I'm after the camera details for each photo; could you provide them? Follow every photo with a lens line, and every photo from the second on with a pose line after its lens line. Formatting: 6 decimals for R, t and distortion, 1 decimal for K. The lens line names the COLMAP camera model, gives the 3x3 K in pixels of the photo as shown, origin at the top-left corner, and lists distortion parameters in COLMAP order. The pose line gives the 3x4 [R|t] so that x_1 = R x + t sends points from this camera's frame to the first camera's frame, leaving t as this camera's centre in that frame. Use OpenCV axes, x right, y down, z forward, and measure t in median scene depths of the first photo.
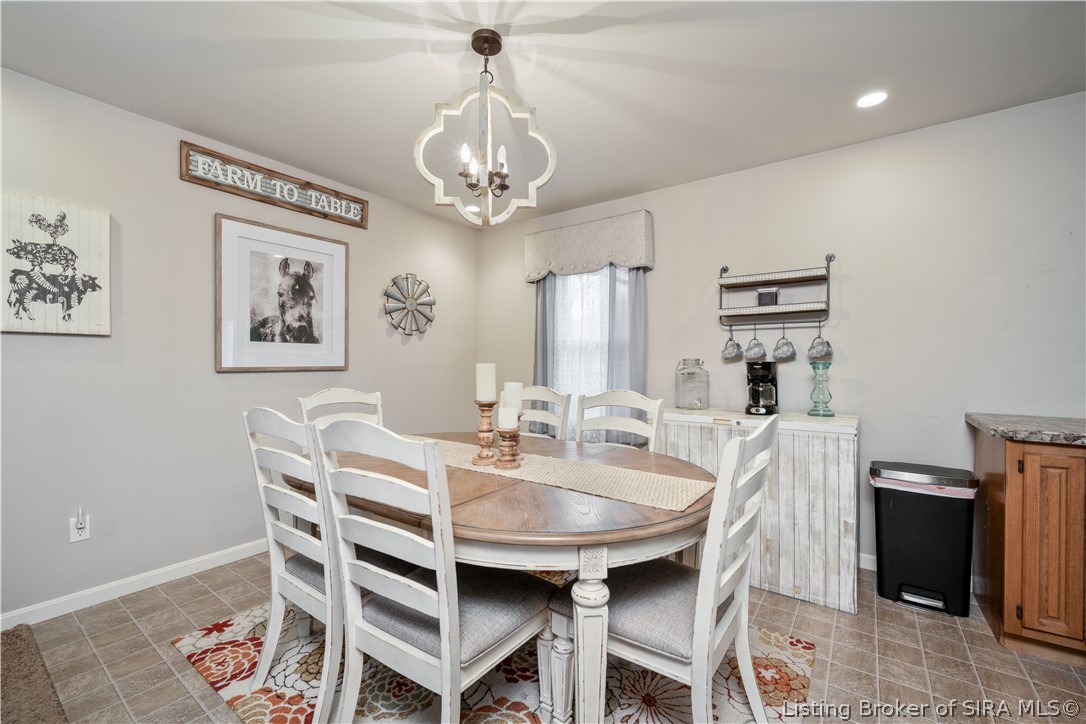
lens RADIAL K [[448.4, 0, 546.3], [0, 448.4, 361.3], [0, 0, 1]] dist [0.002201, 0.000203]
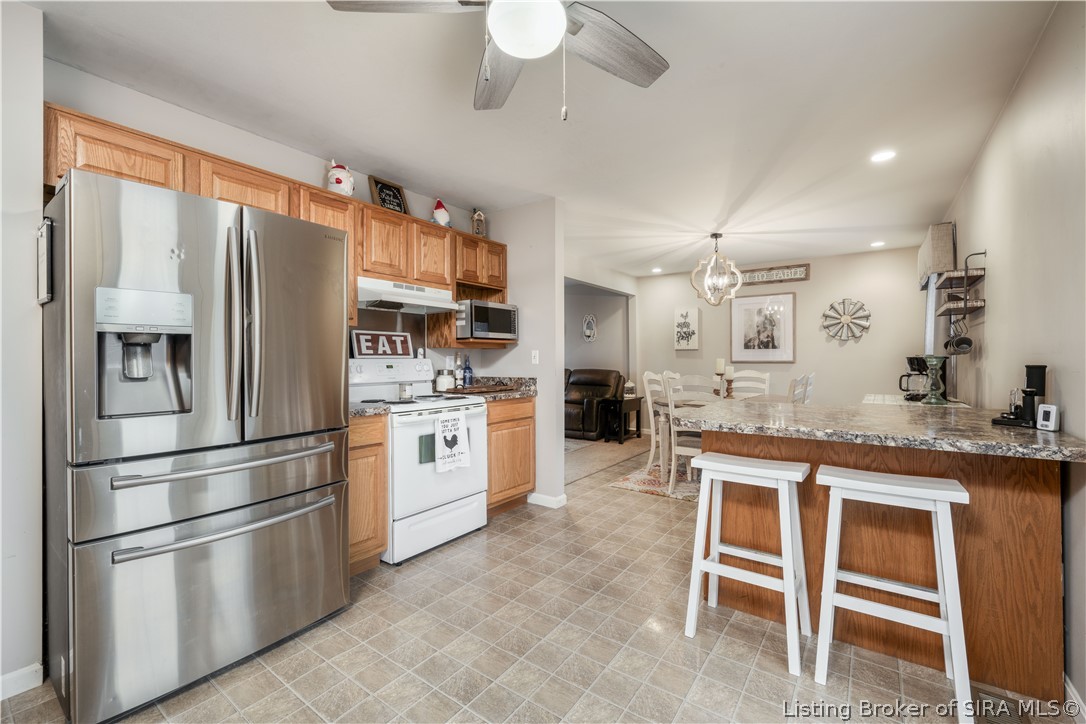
lens RADIAL K [[448.4, 0, 546.0], [0, 448.4, 359.3], [0, 0, 1]] dist [0.002201, 0.000203]
pose [[-0.015320, 0.005982, -0.999865, 1.455722], [0.004801, 0.999971, 0.005909, -0.011204], [0.999871, -0.004710, -0.015349, 0.035374]]
